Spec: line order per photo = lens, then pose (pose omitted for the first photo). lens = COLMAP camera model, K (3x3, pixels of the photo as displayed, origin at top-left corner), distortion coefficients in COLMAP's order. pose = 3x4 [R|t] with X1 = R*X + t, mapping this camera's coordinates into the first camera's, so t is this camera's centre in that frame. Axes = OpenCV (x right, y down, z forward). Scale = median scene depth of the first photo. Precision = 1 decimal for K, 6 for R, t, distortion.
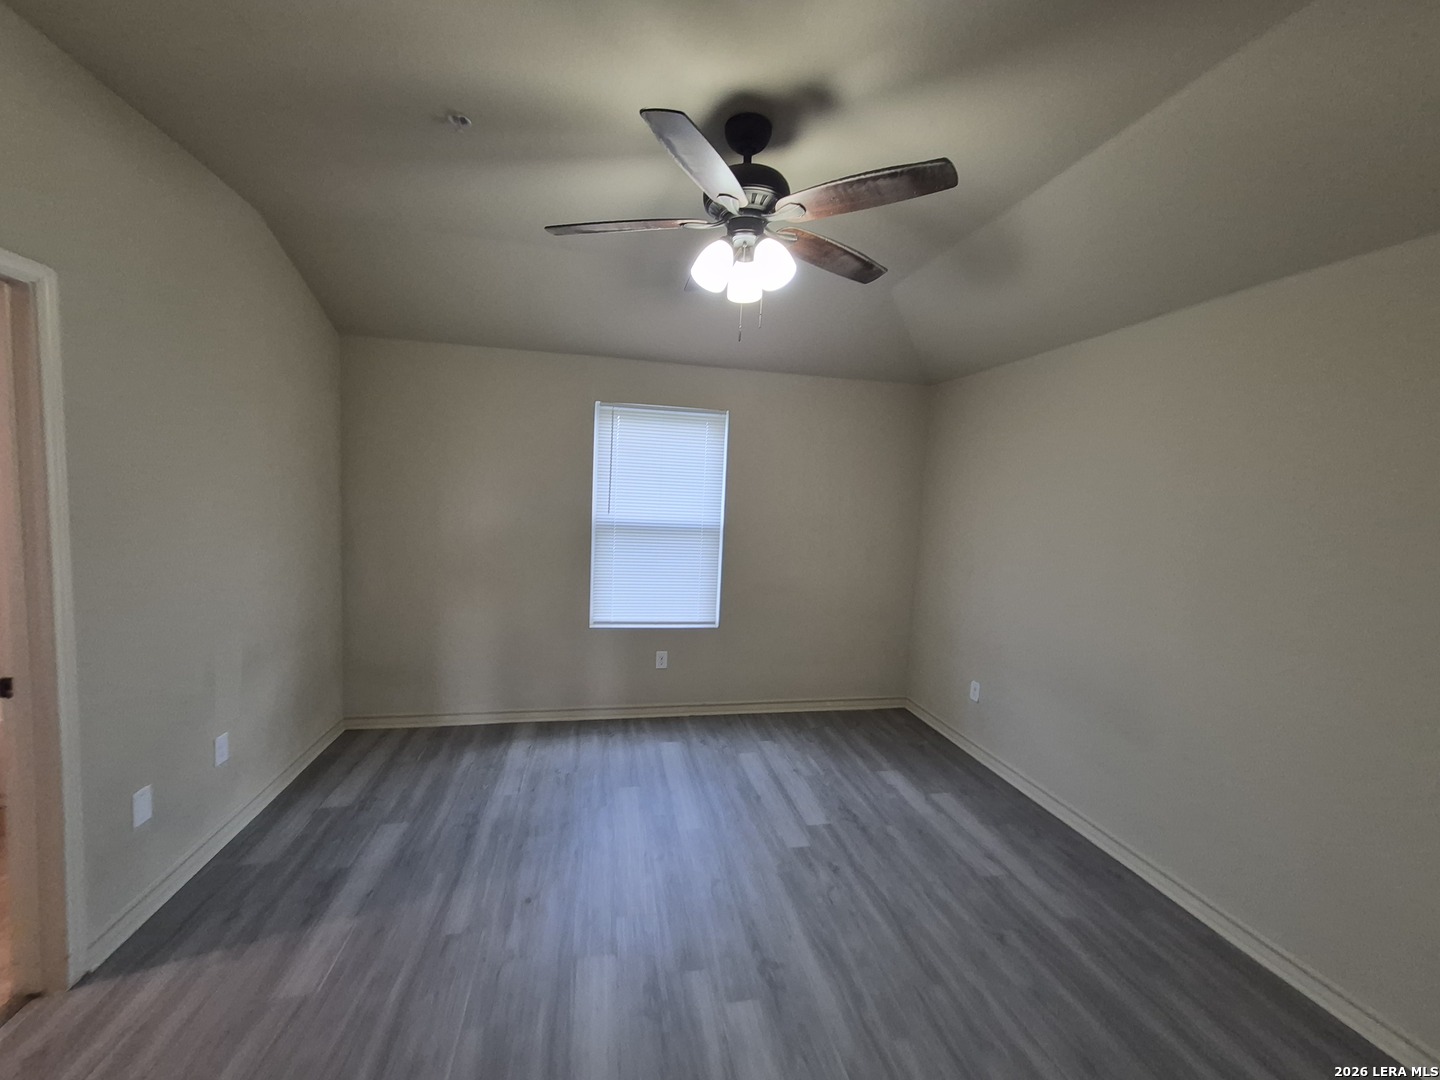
lens RADIAL K [[562.8, 0, 713.7], [0, 562.8, 541.3], [0, 0, 1]] dist [0.006515, -0.000417]
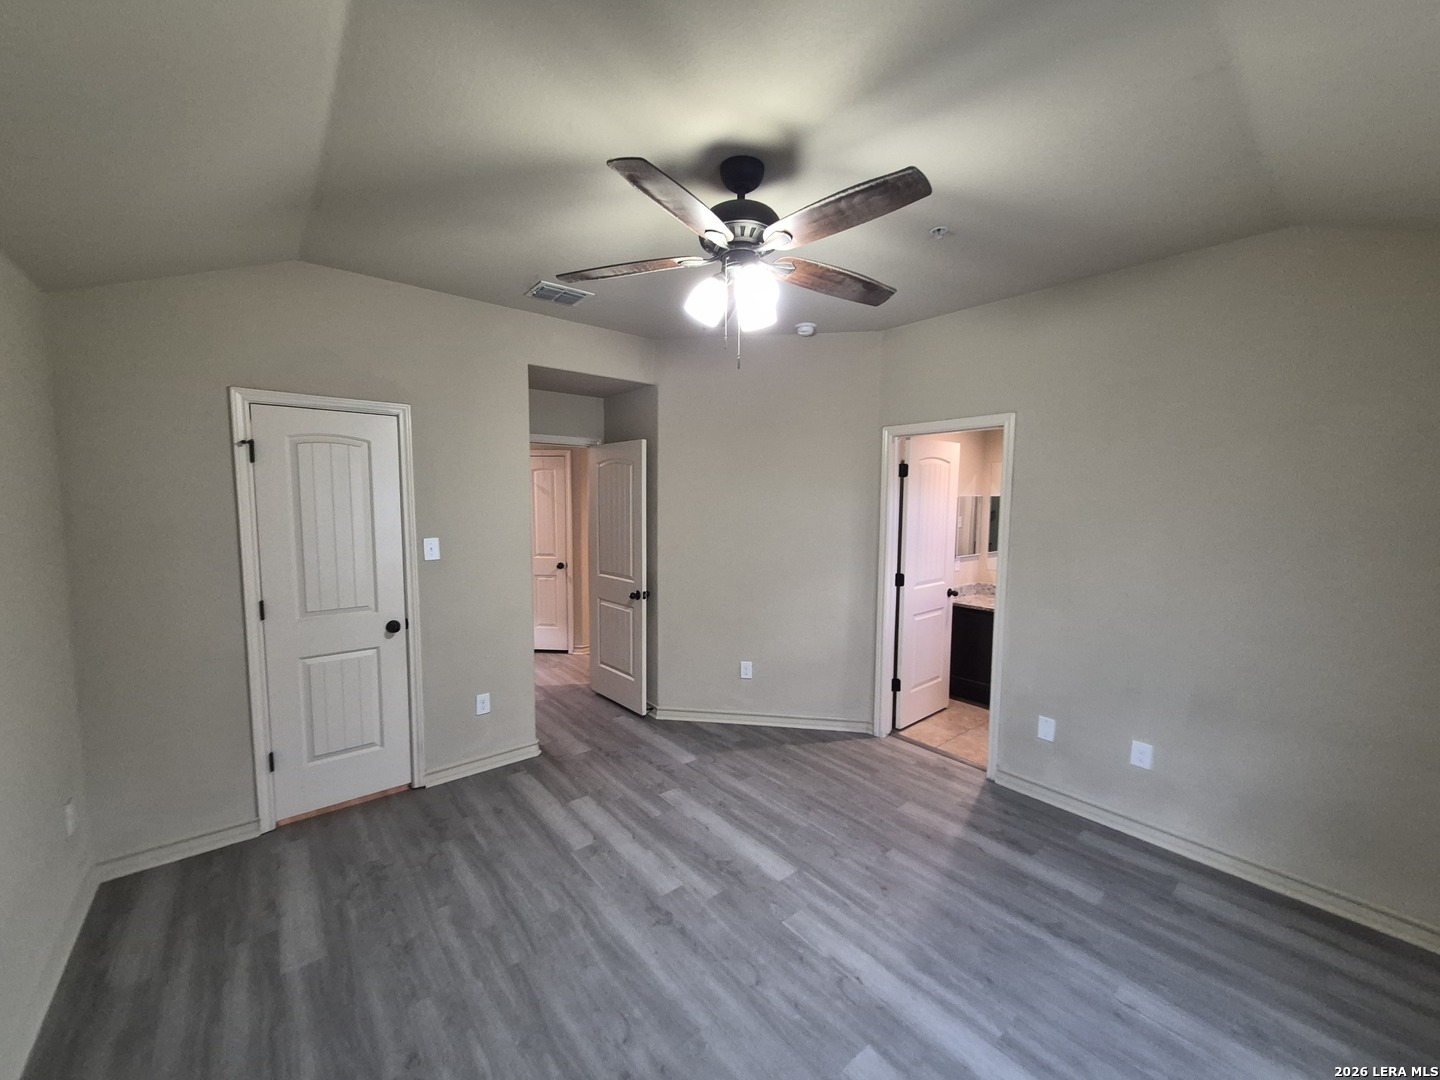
lens RADIAL K [[562.8, 0, 699.5], [0, 562.8, 544.0], [0, 0, 1]] dist [0.006515, -0.000417]
pose [[-0.891769, -0.011838, -0.452337, 0.493625], [-0.083970, 0.986624, 0.139722, -0.149061], [0.444632, 0.162583, -0.880834, 1.682939]]
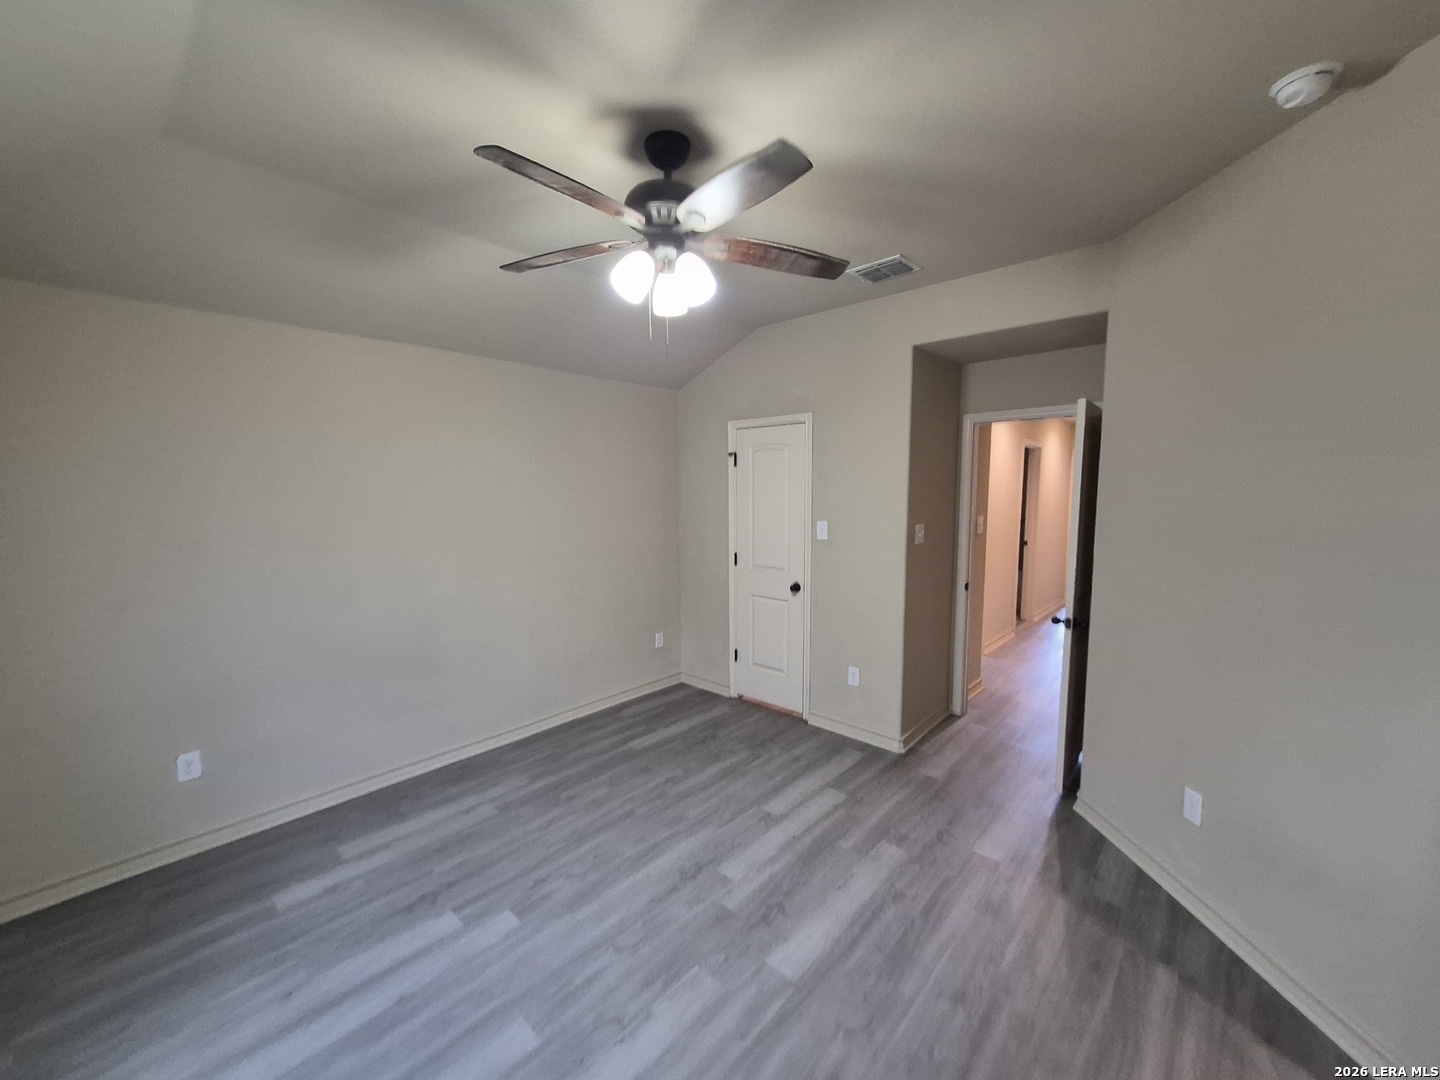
lens RADIAL K [[562.8, 0, 713.6], [0, 562.8, 541.1], [0, 0, 1]] dist [0.006515, -0.000417]
pose [[-0.581225, -0.115601, 0.805490, -0.748471], [0.053289, 0.982326, 0.179432, -0.169902], [-0.811996, 0.147214, -0.564792, 1.354803]]
